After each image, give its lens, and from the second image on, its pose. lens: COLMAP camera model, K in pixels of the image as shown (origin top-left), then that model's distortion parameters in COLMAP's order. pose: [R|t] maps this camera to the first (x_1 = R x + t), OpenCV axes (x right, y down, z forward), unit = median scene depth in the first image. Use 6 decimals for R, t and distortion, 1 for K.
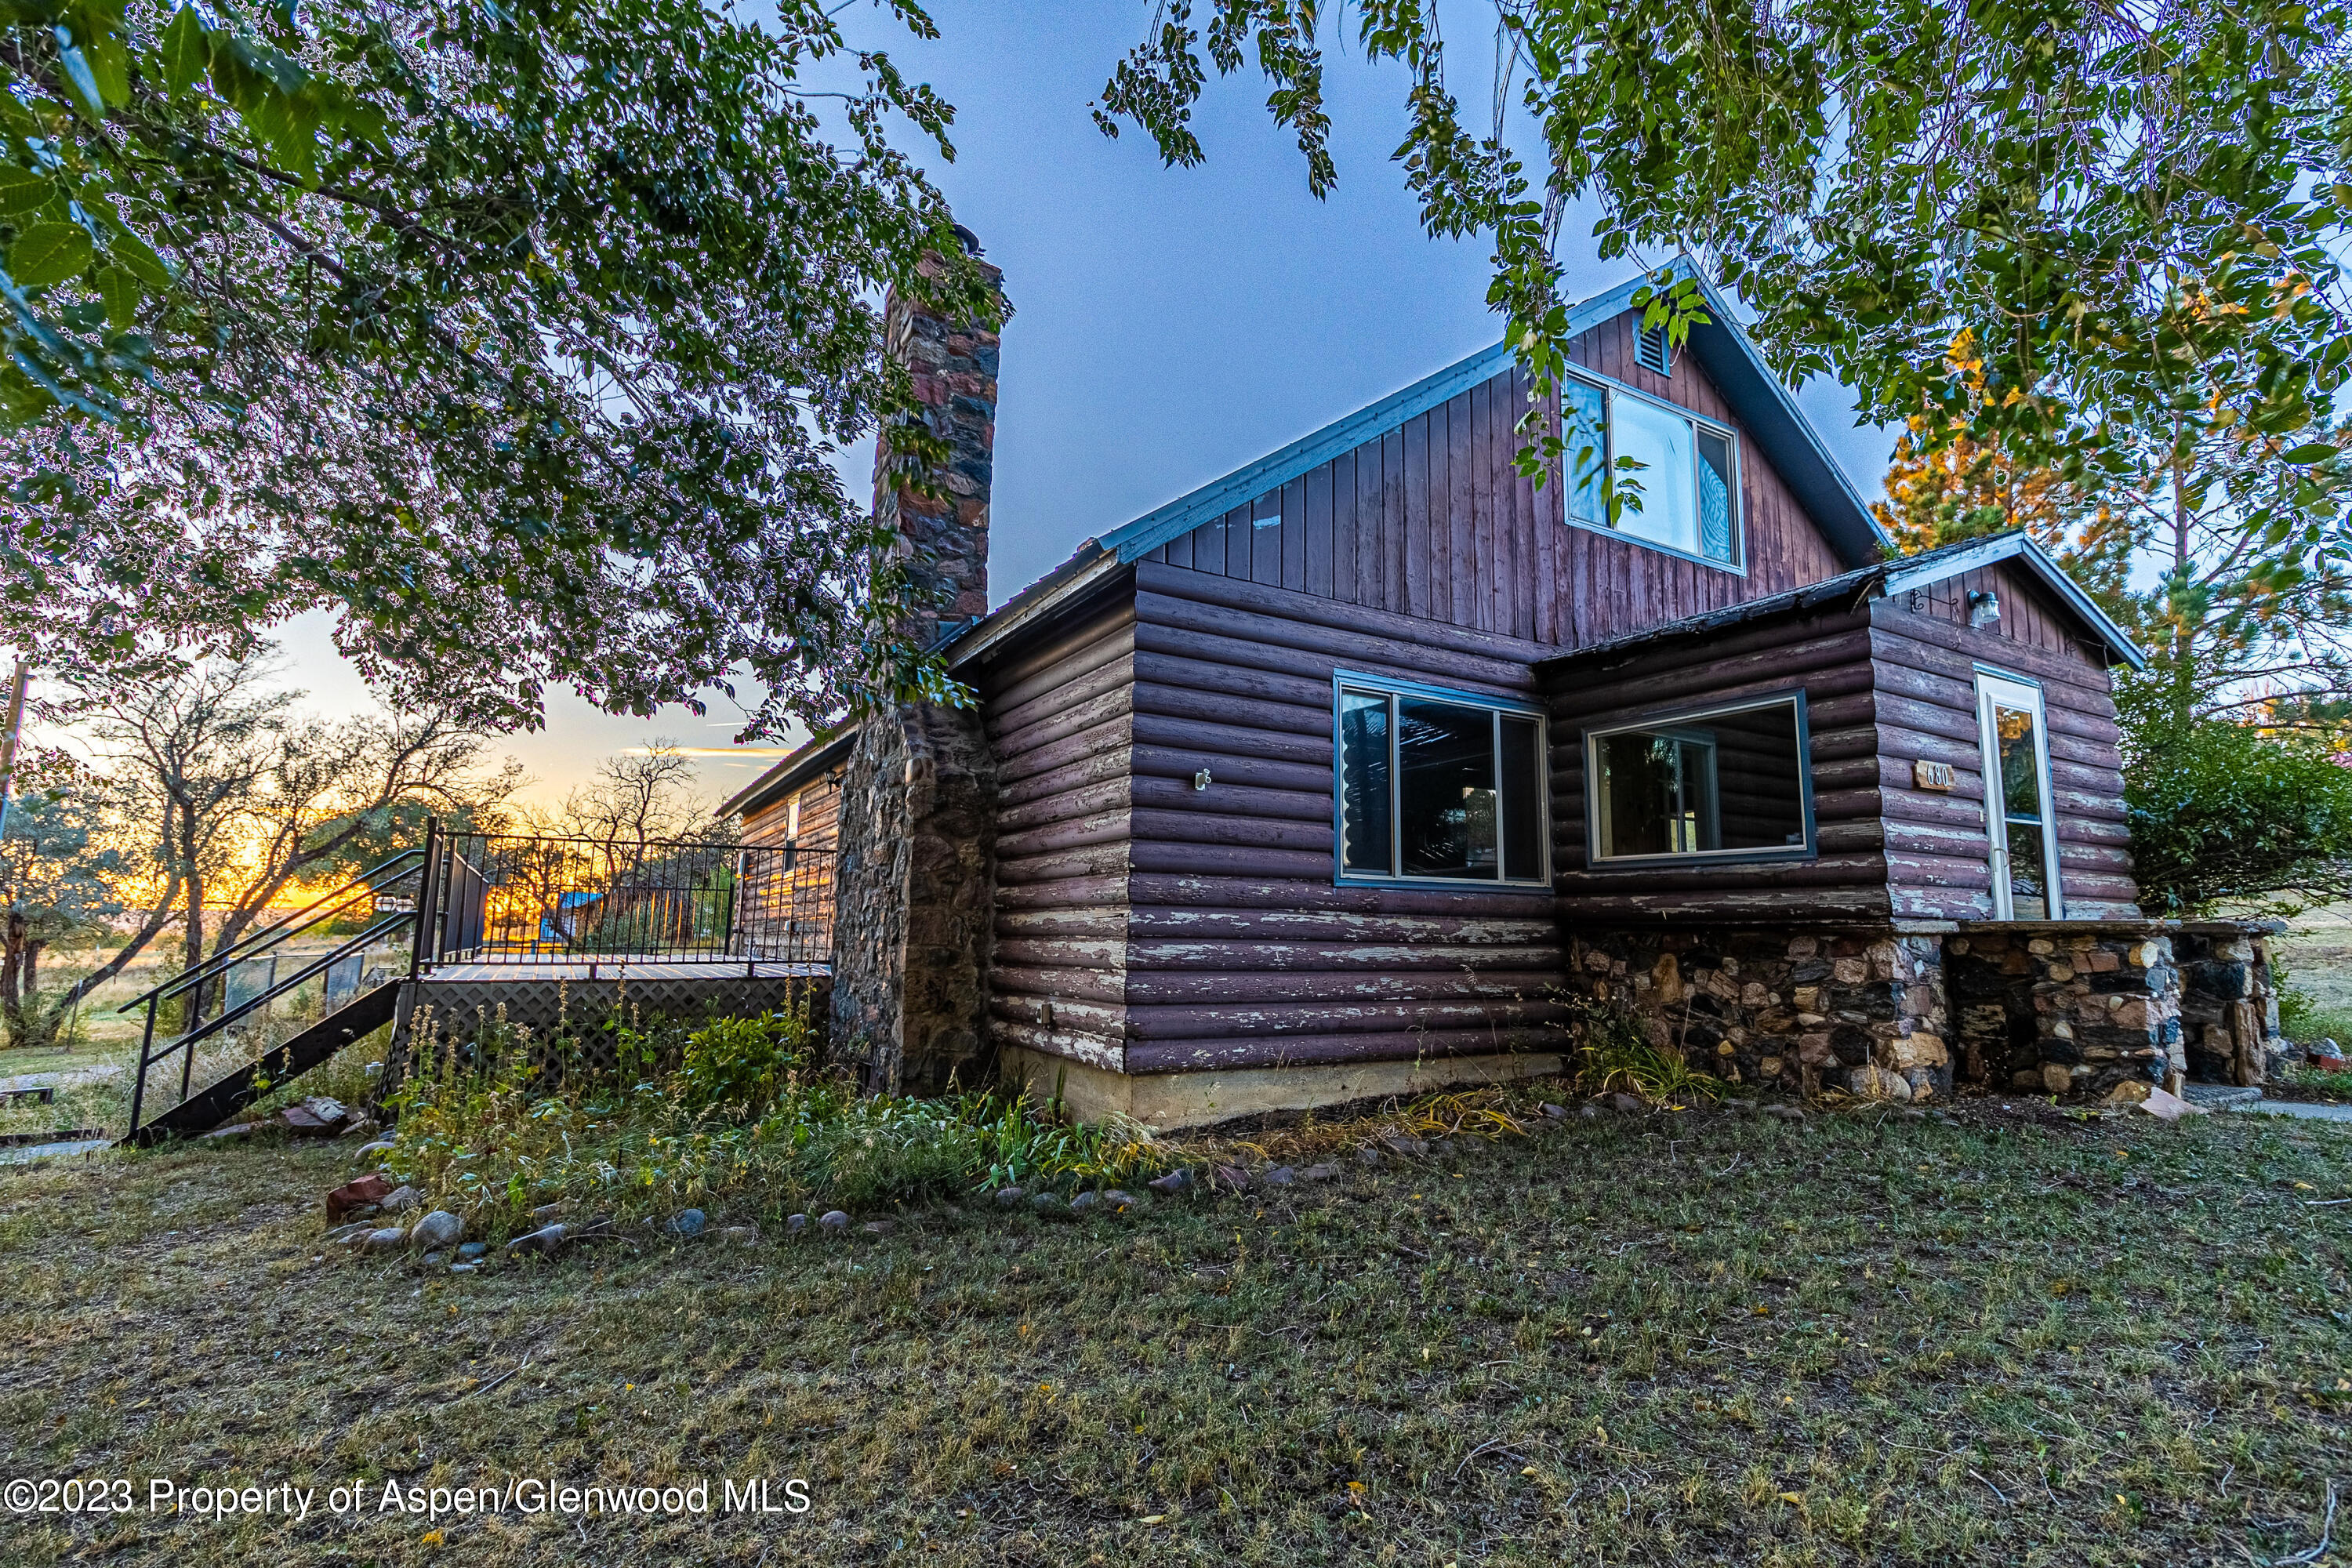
lens RADIAL K [[1080.7, 0, 1189.7], [0, 1080.7, 774.6], [0, 0, 1]] dist [-0.000084, 0.001076]
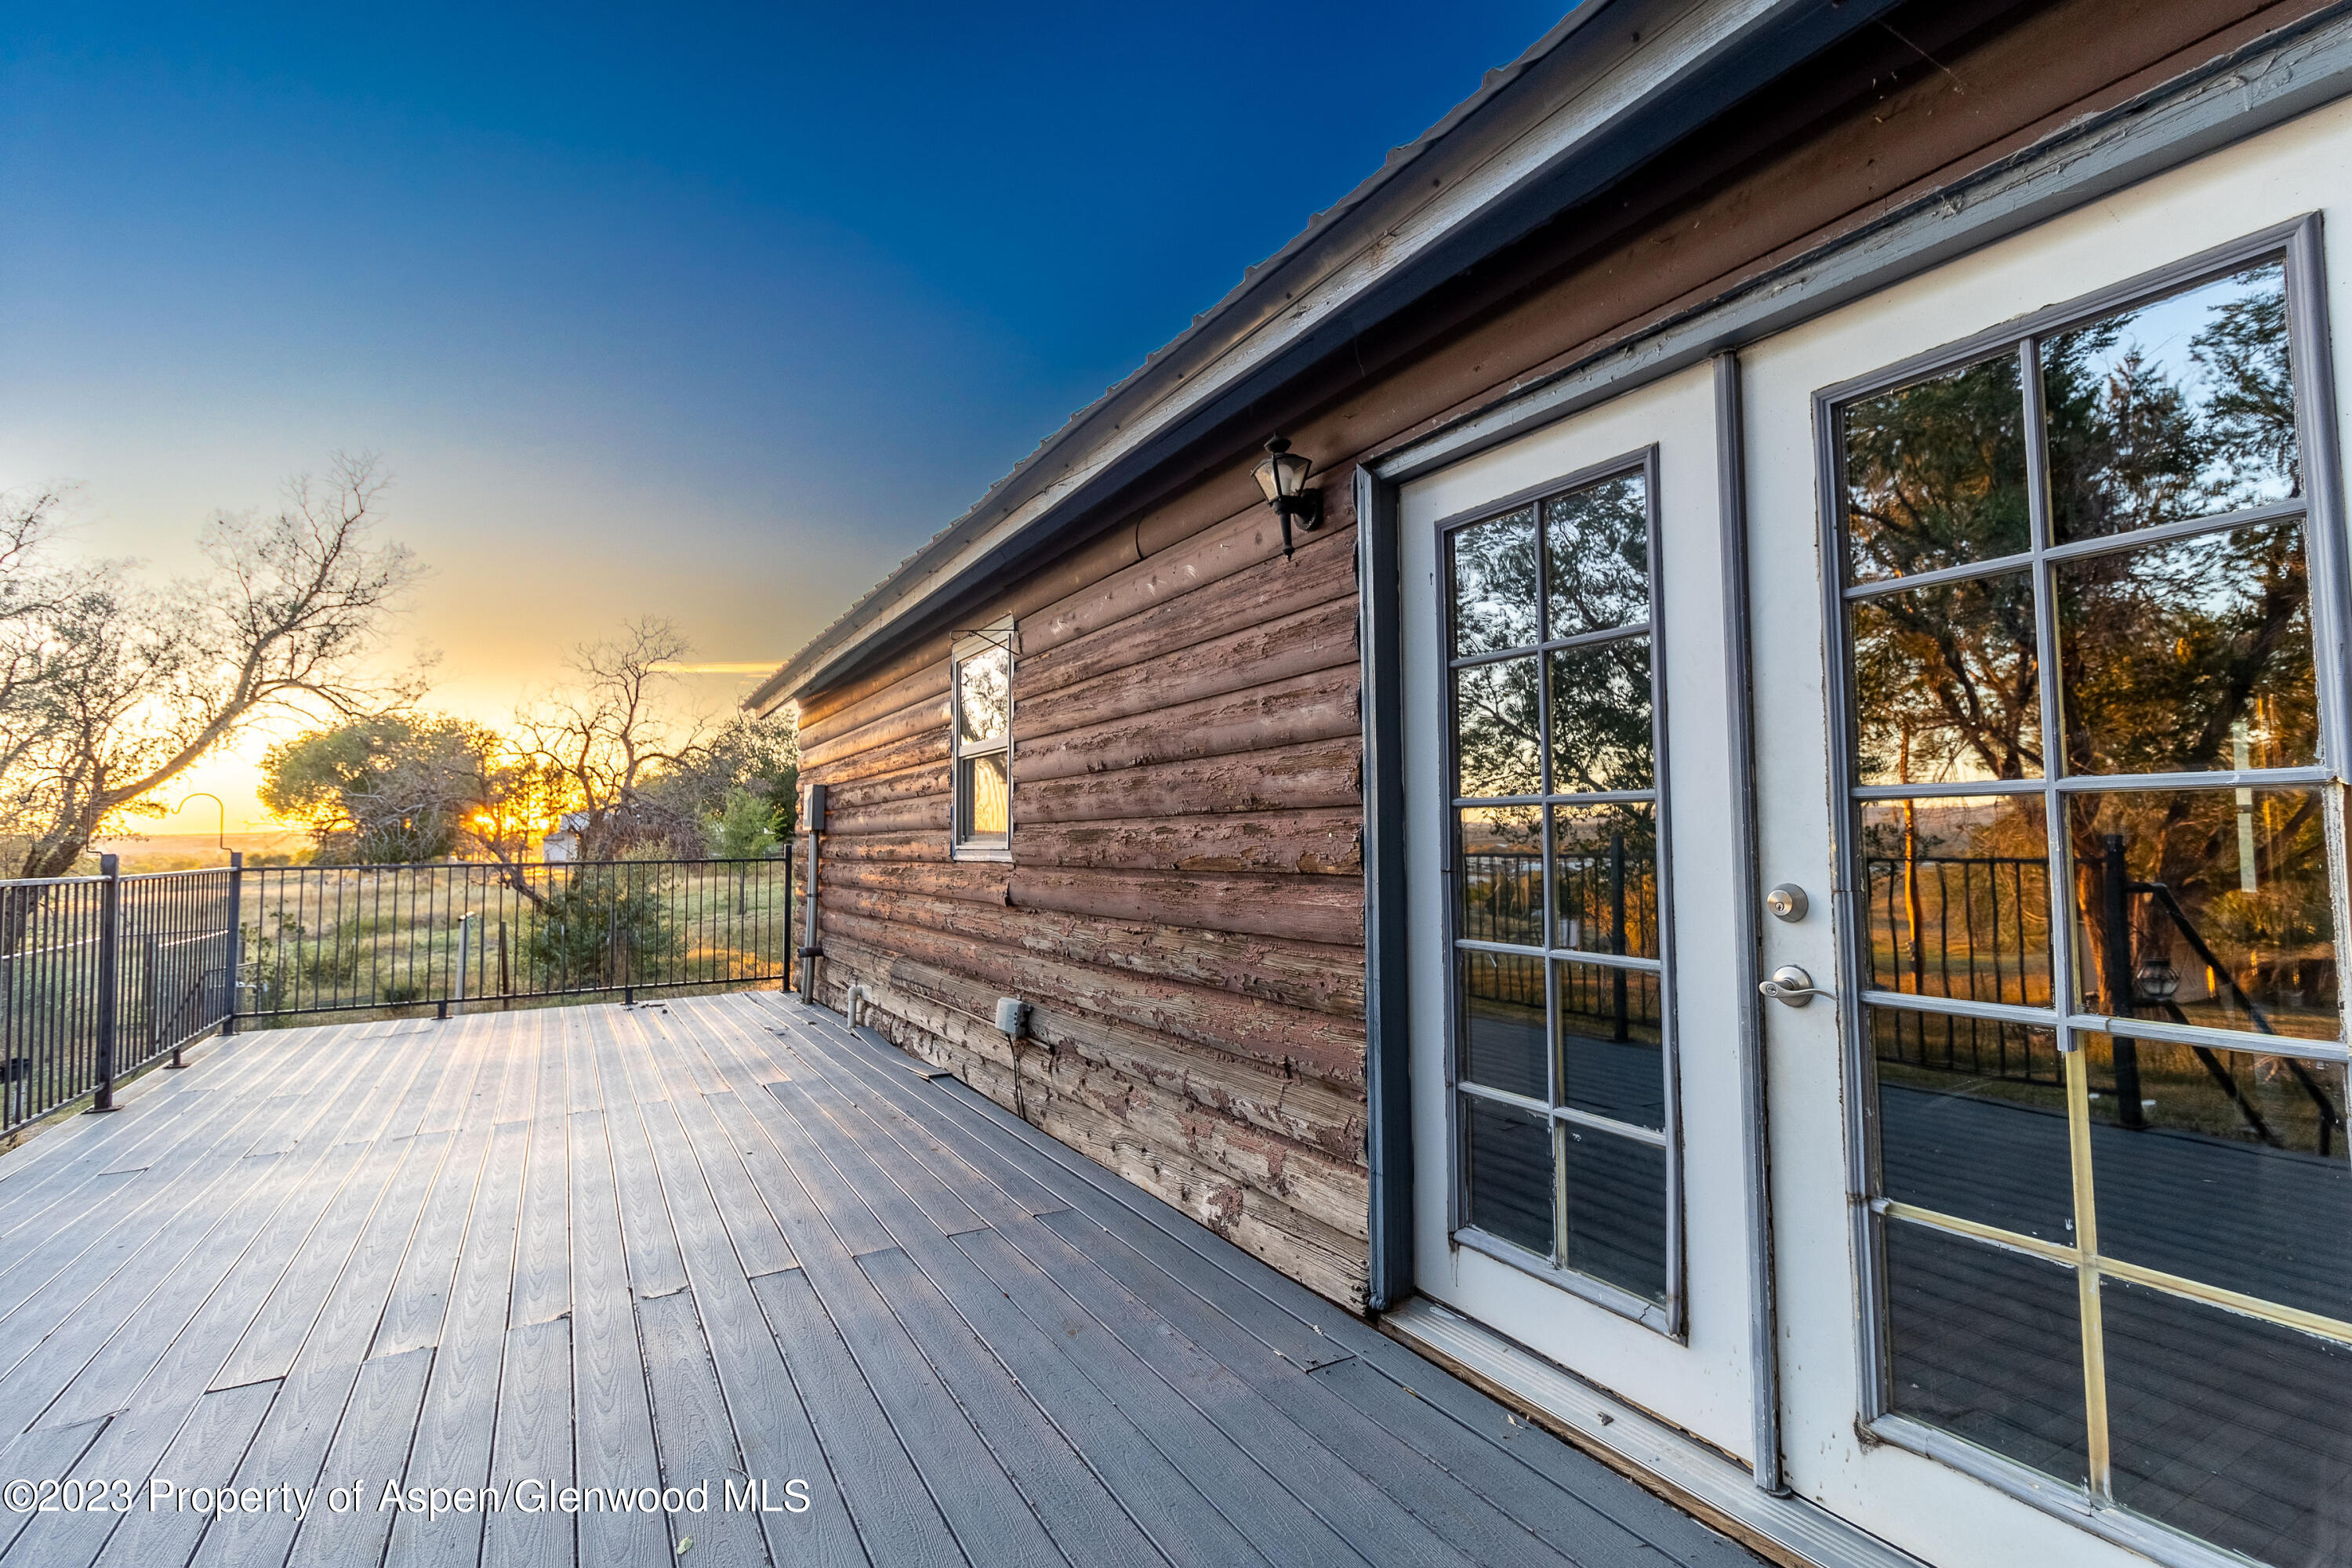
lens RADIAL K [[1080.7, 0, 1189.7], [0, 1080.7, 774.6], [0, 0, 1]] dist [-0.000084, 0.001076]
pose [[0.999720, -0.022730, -0.006554, -0.146881], [0.023230, 0.995622, 0.090534, 0.017651], [0.004467, -0.090661, 0.995872, 0.323673]]
